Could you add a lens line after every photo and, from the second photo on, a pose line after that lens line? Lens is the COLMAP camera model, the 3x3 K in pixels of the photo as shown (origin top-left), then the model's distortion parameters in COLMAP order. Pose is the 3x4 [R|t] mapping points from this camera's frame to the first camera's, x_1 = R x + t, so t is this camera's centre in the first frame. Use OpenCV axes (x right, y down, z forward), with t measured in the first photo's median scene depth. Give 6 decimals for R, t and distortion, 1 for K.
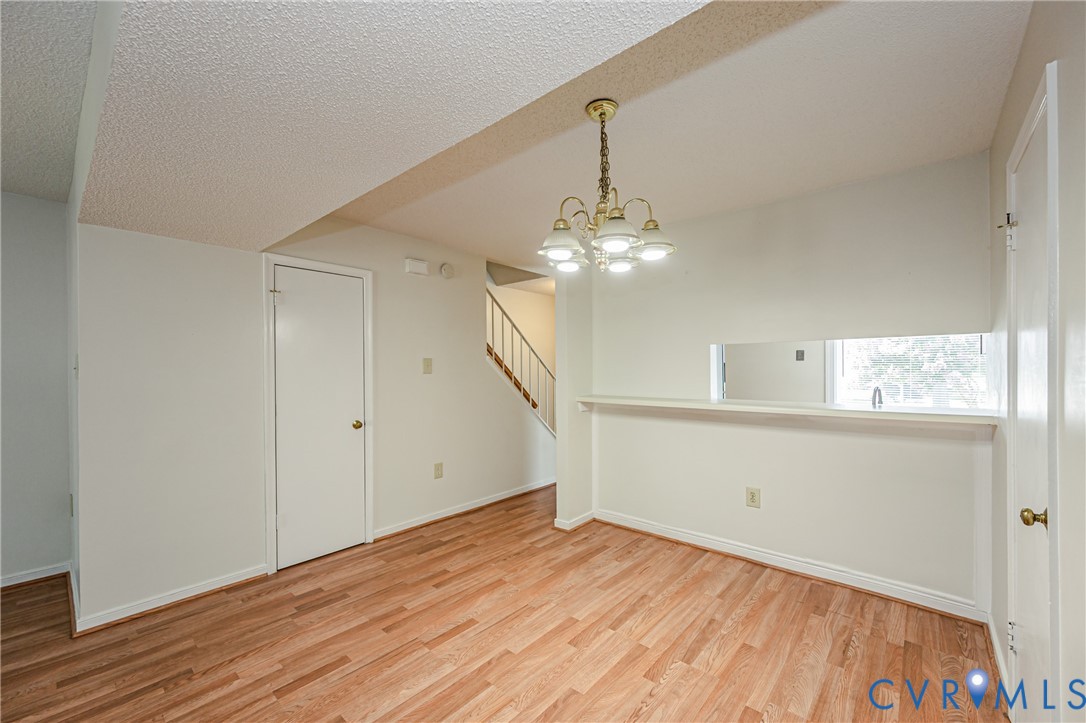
lens RADIAL K [[432.1, 0, 543.0], [0, 432.1, 361.5], [0, 0, 1]] dist [-0.000542, 0.000090]
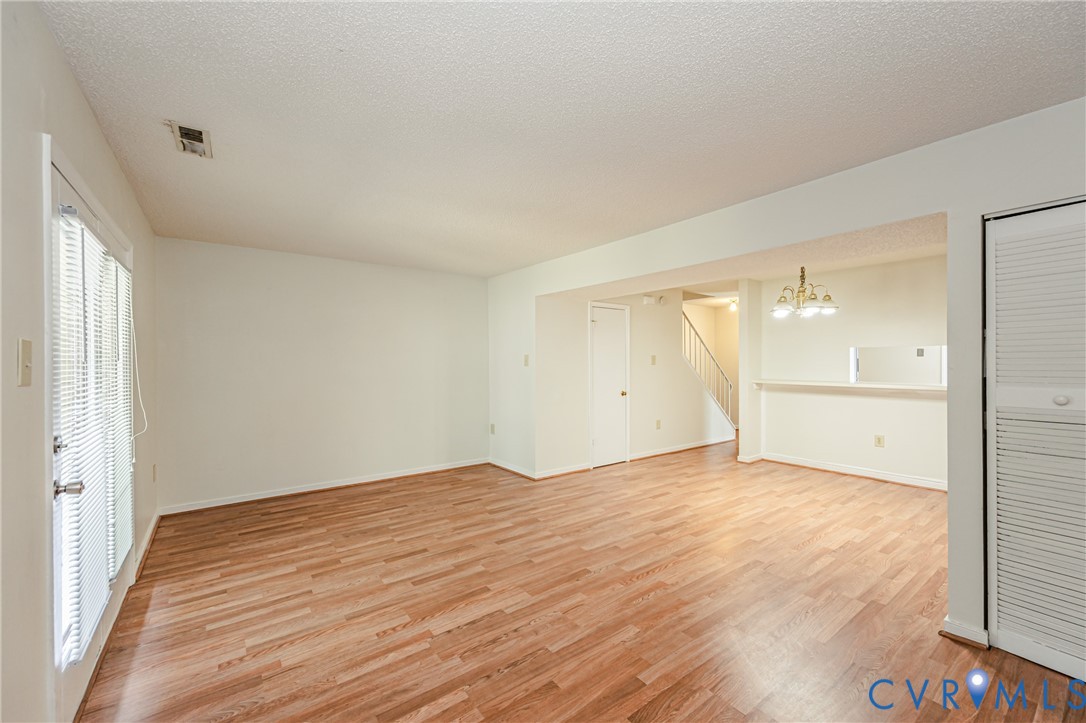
lens RADIAL K [[433.0, 0, 540.7], [0, 433.0, 357.1], [0, 0, 1]] dist [-0.000997, 0.000124]
pose [[0.976944, 0.000636, -0.213497, -0.430683], [0.001139, 0.999966, 0.008192, -0.019197], [0.213495, -0.008246, 0.976909, -0.900333]]
